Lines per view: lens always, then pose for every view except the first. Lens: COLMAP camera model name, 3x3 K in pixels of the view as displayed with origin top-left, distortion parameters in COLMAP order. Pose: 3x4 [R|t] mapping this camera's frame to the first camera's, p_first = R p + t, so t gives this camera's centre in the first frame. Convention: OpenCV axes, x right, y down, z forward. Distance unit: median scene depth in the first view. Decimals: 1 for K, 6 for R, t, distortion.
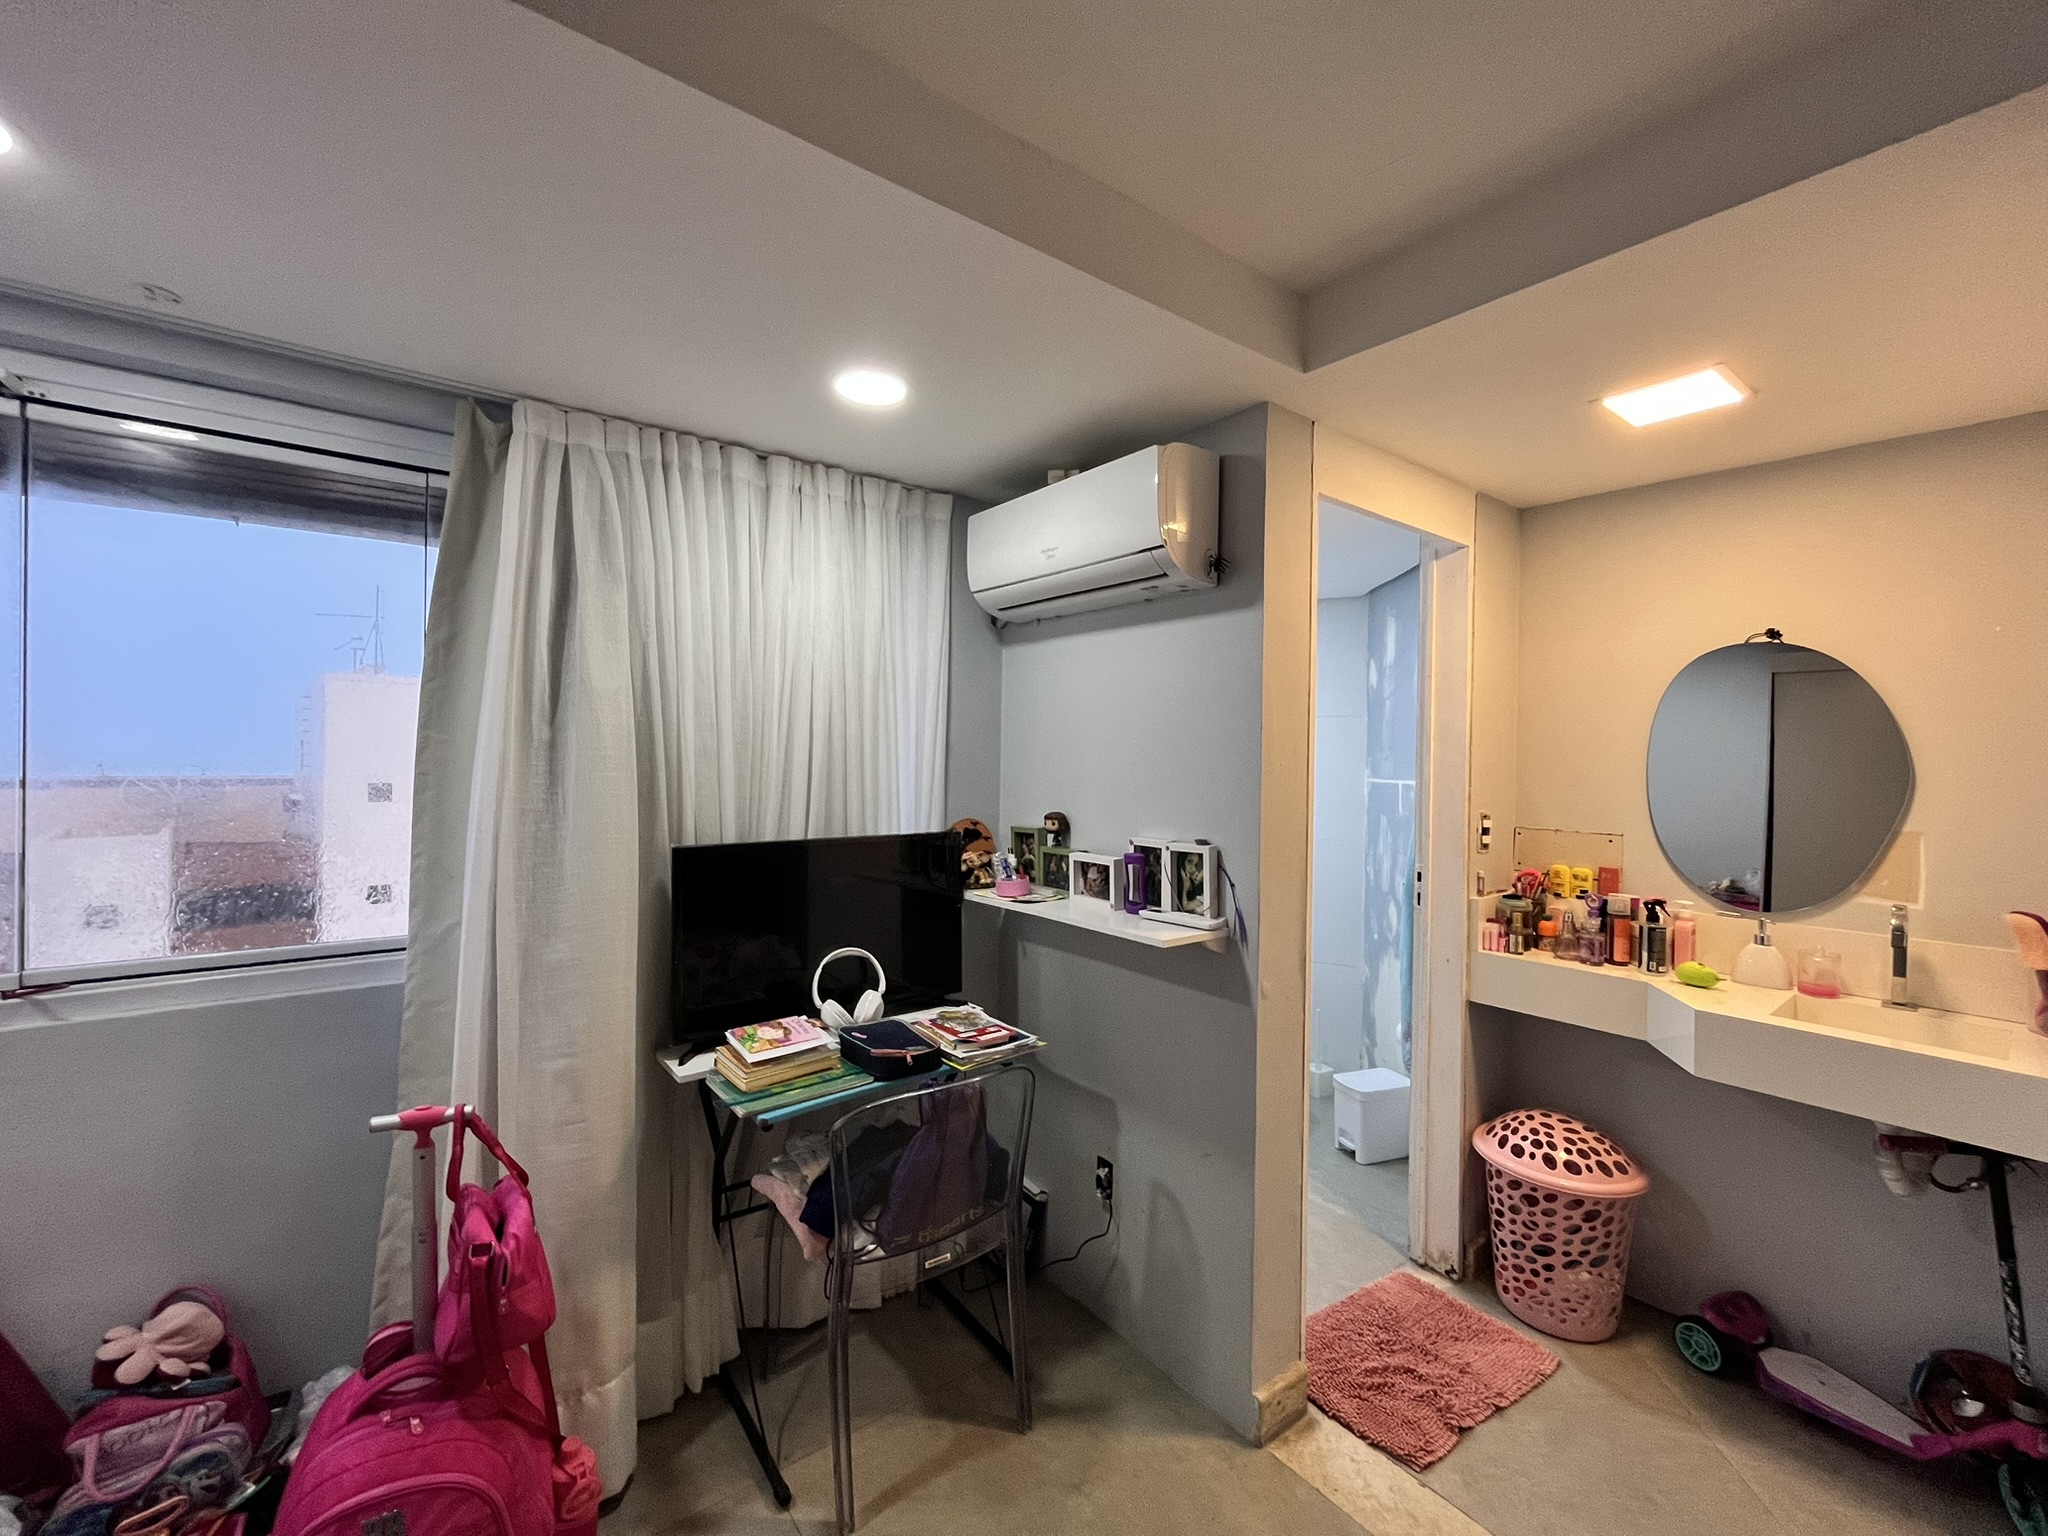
lens RADIAL K [[829.5, 0, 1024.9], [0, 829.5, 761.7], [0, 0, 1]] dist [-0.008618, -0.000197]
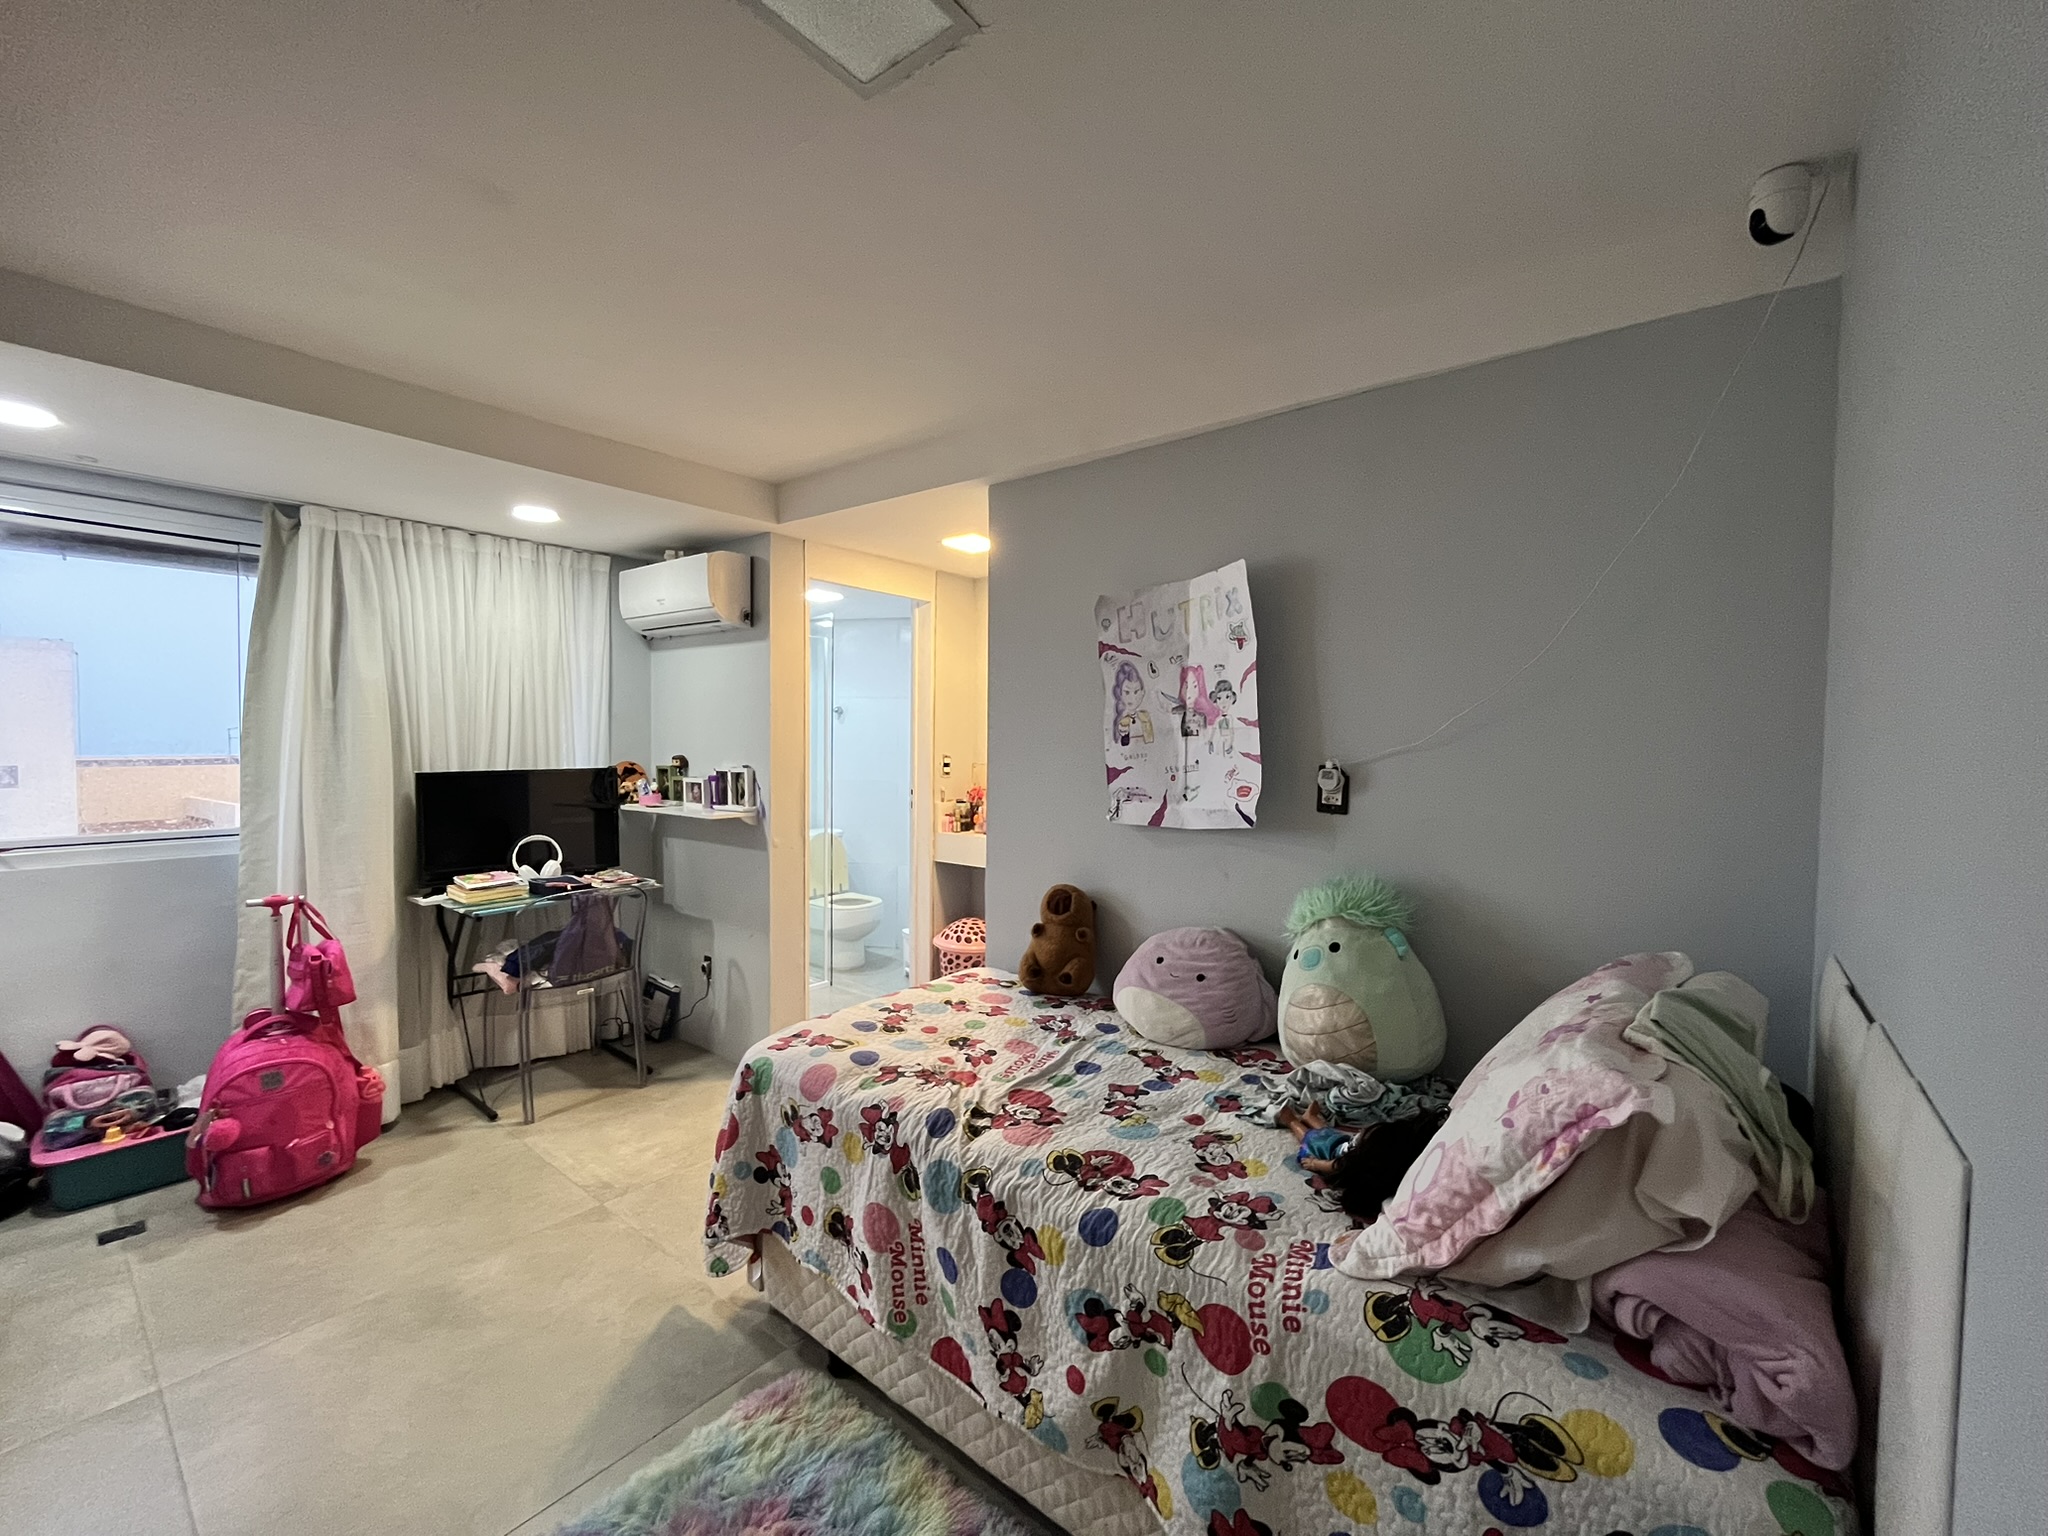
lens RADIAL K [[829.5, 0, 1026.9], [0, 829.5, 765.1], [0, 0, 1]] dist [-0.008618, -0.000197]
pose [[0.969285, -0.010784, 0.245702, 0.358651], [0.003732, 0.999568, 0.029152, 0.041488], [-0.245911, -0.027340, 0.968907, -0.909379]]
